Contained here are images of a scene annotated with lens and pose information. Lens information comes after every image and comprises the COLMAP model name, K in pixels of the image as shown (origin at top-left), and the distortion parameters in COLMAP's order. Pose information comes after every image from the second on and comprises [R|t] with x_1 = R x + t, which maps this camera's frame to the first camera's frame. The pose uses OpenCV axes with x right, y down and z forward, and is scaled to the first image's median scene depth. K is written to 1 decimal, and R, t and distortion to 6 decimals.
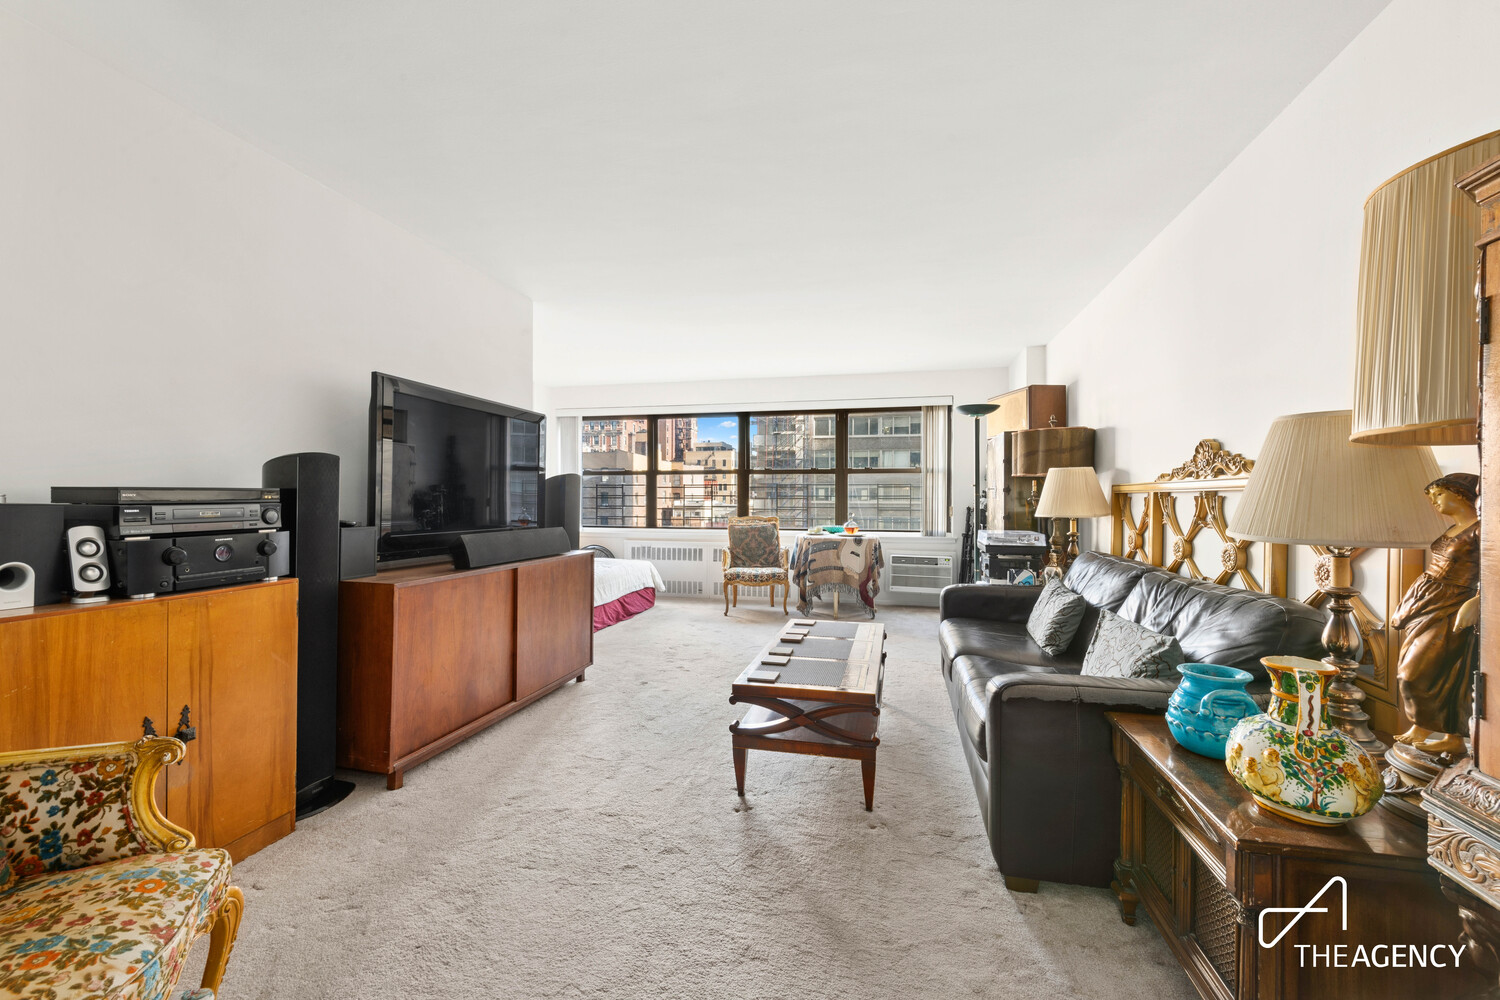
lens RADIAL K [[611.3, 0, 750.0], [0, 611.3, 500.0], [0, 0, 1]] dist [0.000011, -0.000038]
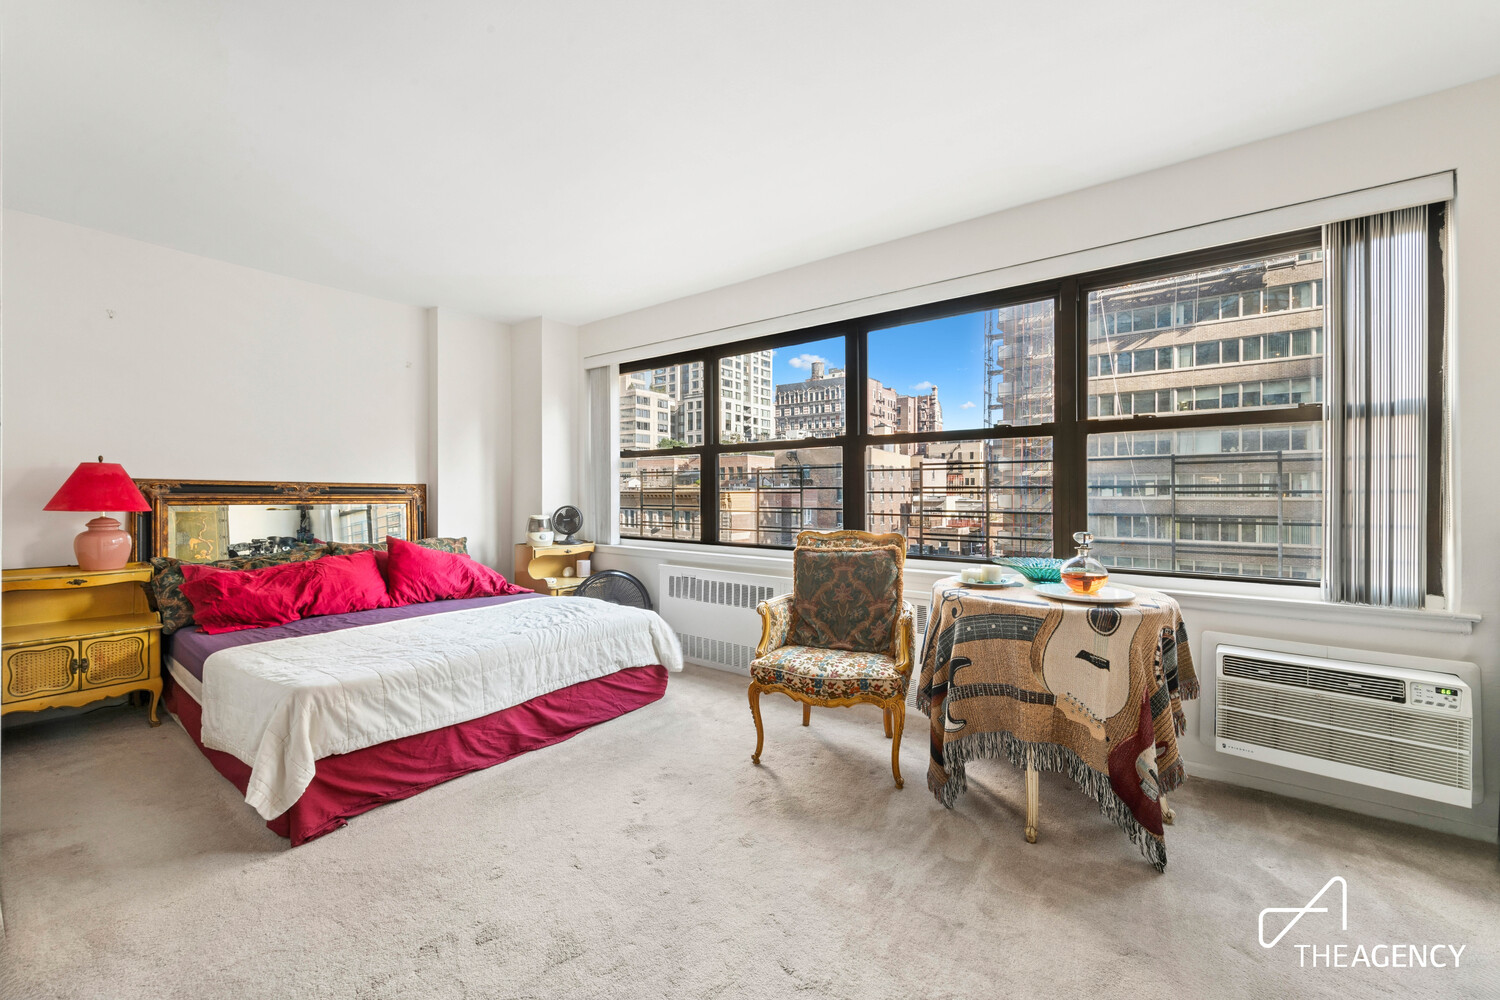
lens RADIAL K [[591.0, 0, 750.0], [0, 591.0, 500.0], [0, 0, 1]] dist [-0.000110, -0.000166]
pose [[0.917342, 0.000865, -0.398099, 0.116579], [0.002392, 0.999968, 0.007685, -0.000616], [0.398093, -0.008003, 0.917310, 0.574899]]
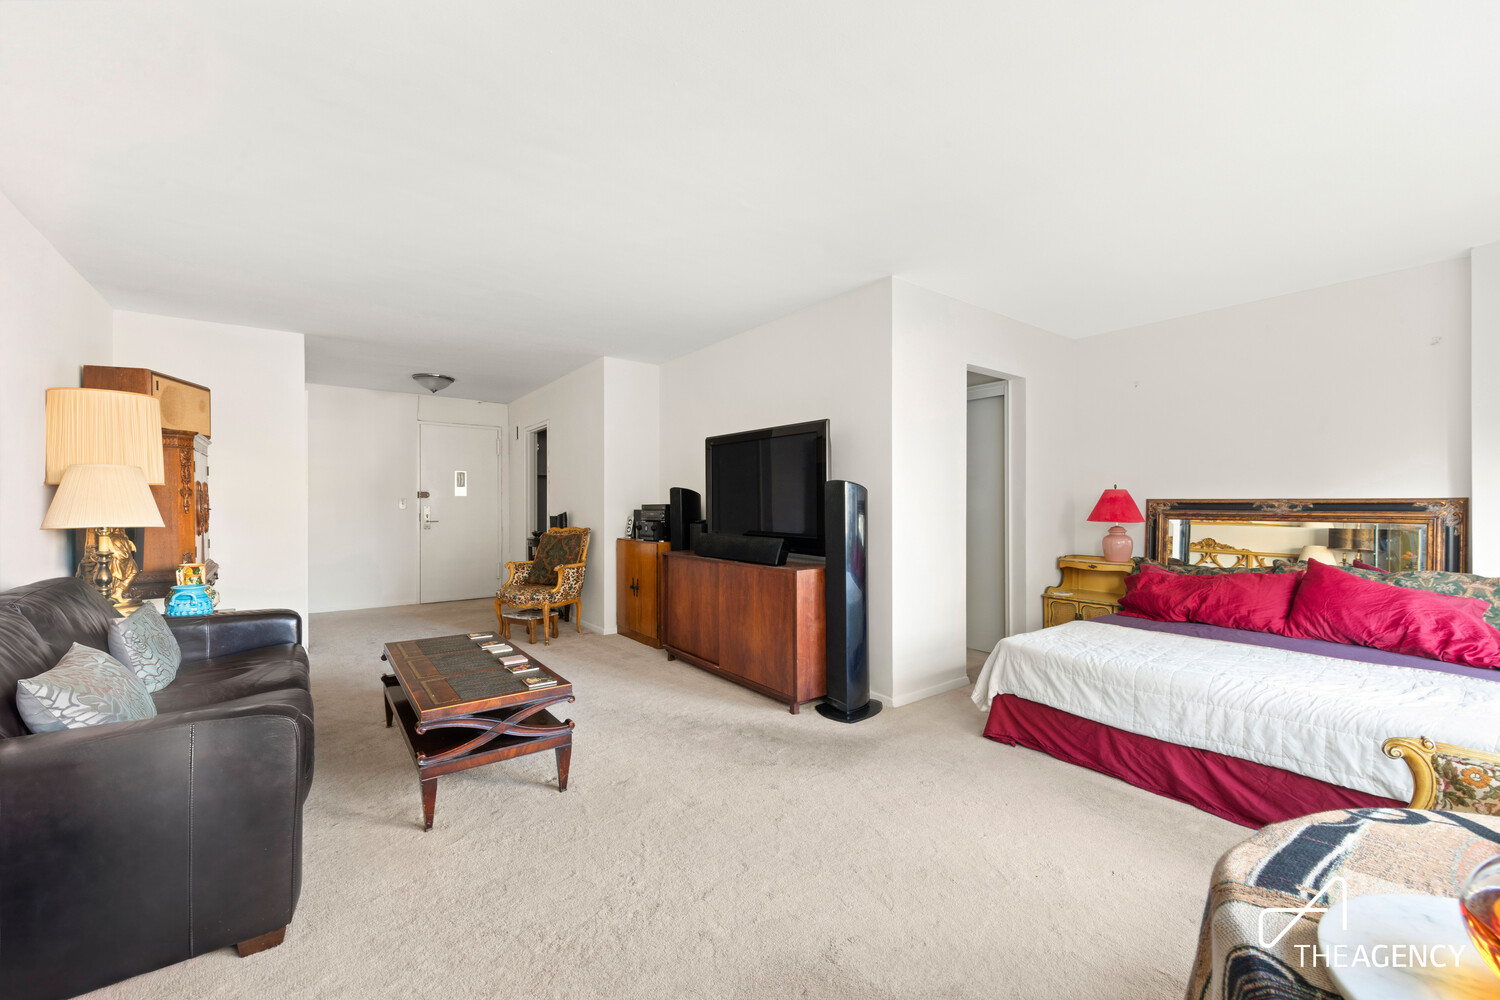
lens RADIAL K [[591.0, 0, 750.0], [0, 591.0, 500.0], [0, 0, 1]] dist [-0.000110, -0.000166]
pose [[-0.644631, -0.009339, -0.764437, 0.273012], [-0.000907, 0.999934, -0.011451, -0.006873], [0.764493, -0.006688, -0.644597, 0.928431]]
